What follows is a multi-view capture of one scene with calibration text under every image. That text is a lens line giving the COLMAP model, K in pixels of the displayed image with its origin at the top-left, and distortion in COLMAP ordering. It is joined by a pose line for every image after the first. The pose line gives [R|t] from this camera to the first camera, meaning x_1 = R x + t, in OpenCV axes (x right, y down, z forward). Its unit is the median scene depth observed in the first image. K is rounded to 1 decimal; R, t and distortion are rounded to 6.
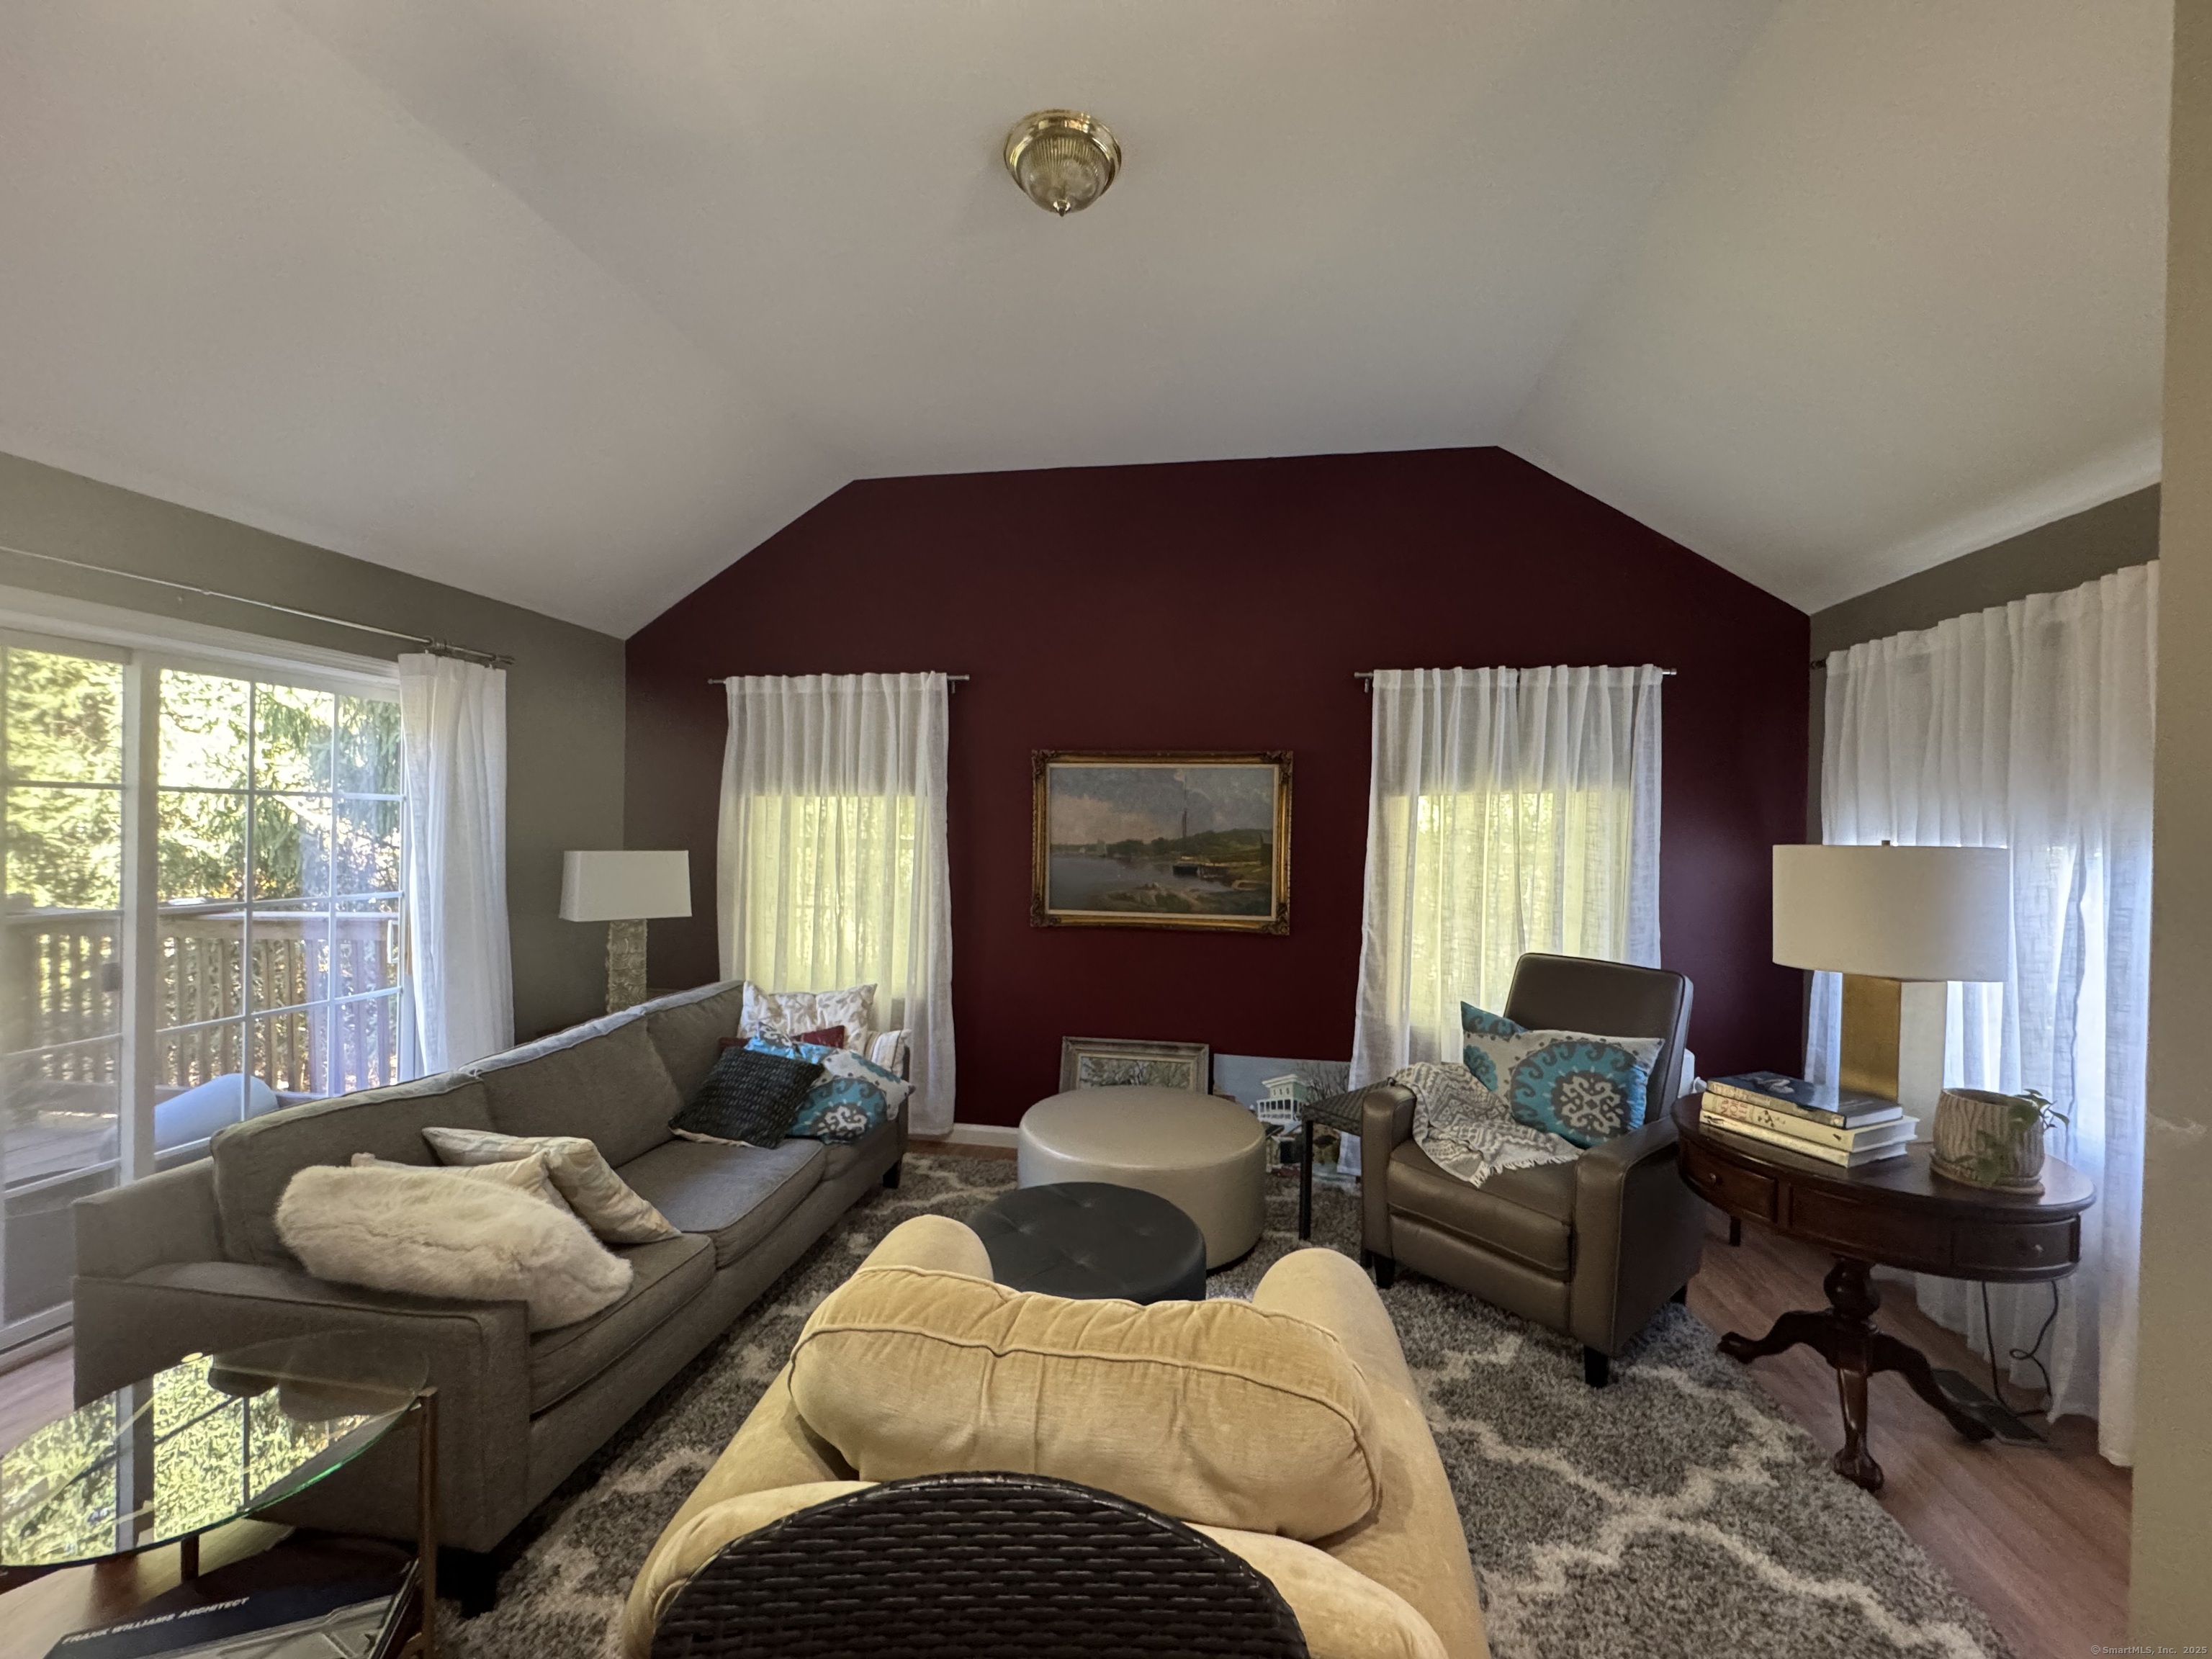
lens RADIAL K [[888.5, 0, 1113.4], [0, 888.5, 832.8], [0, 0, 1]] dist [-0.001267, 0.000433]
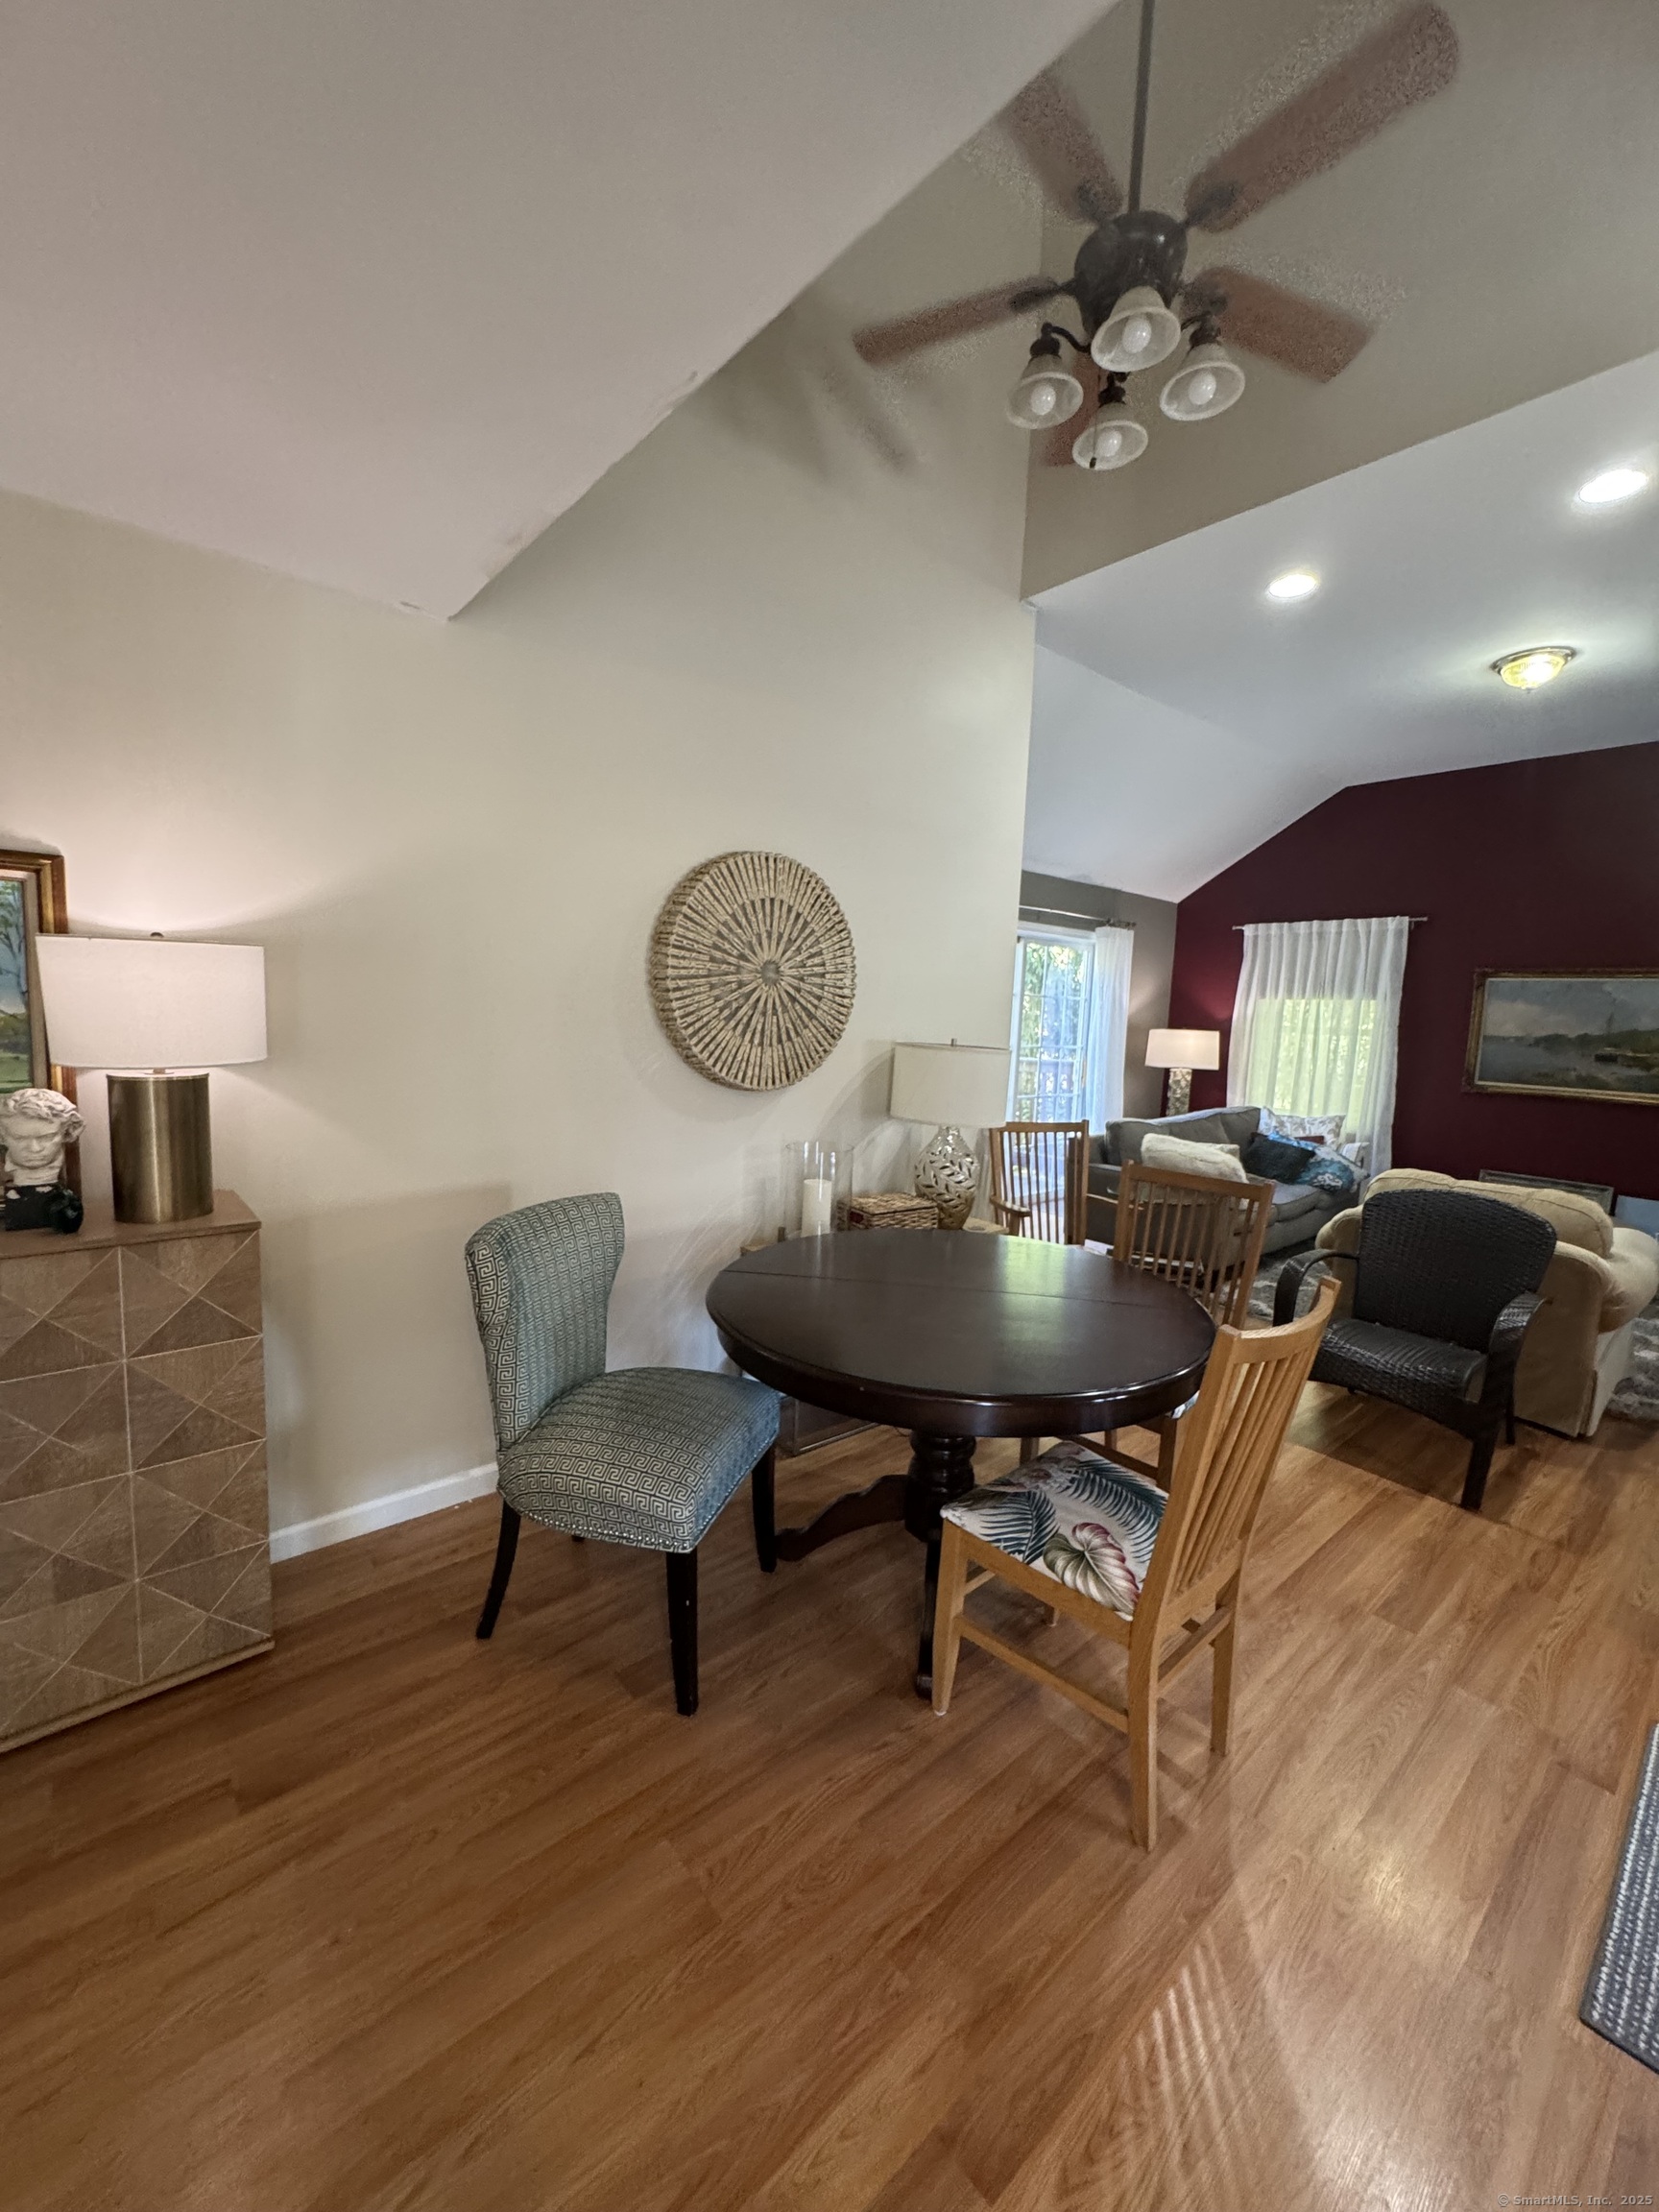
lens RADIAL K [[888.5, 0, 822.9], [0, 888.5, 1110.1], [0, 0, 1]] dist [-0.001267, 0.000433]
pose [[0.761009, 0.089339, -0.642561, 0.054266], [-0.030207, 0.994278, 0.102465, 0.020660], [0.648038, -0.058567, 0.759353, -0.871774]]
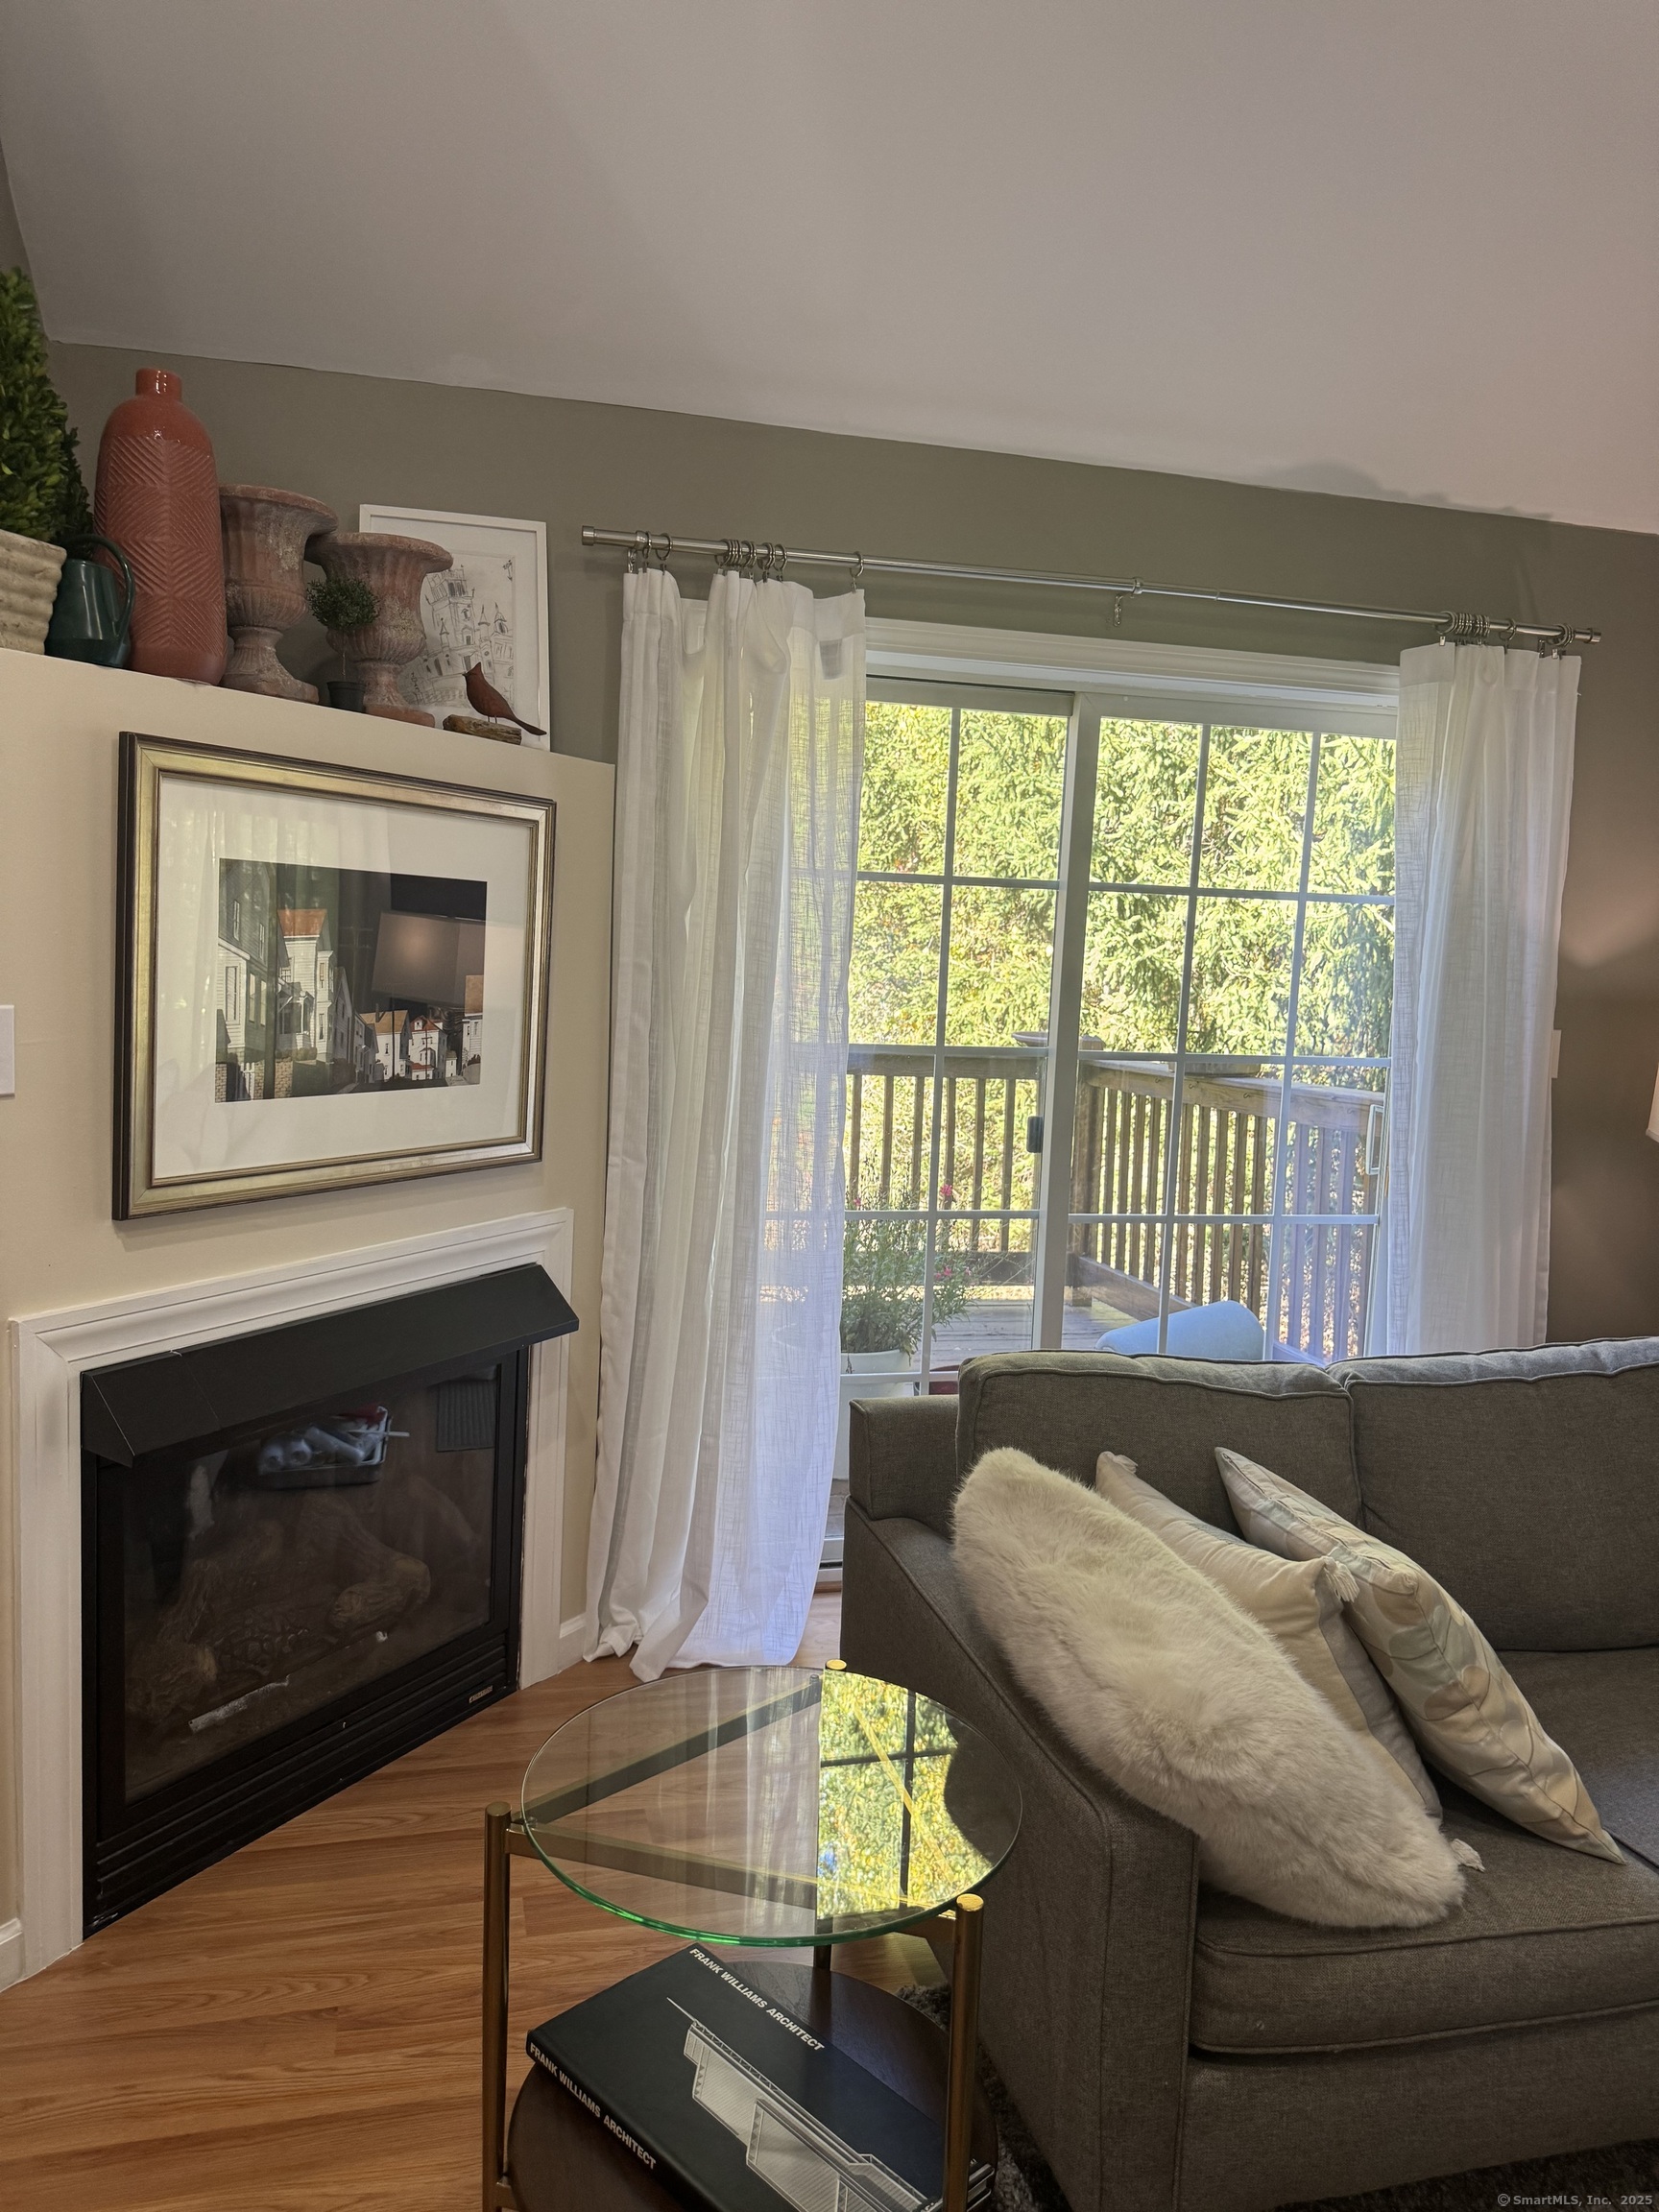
lens RADIAL K [[1551.9, 0, 827.6], [0, 1551.9, 1116.3], [0, 0, 1]] dist [0.002471, -0.007778]
pose [[0.389051, 0.097682, -0.916023, 0.015642], [-0.035715, 0.995214, 0.090958, 0.022166], [0.920523, -0.002671, 0.390678, 0.224156]]
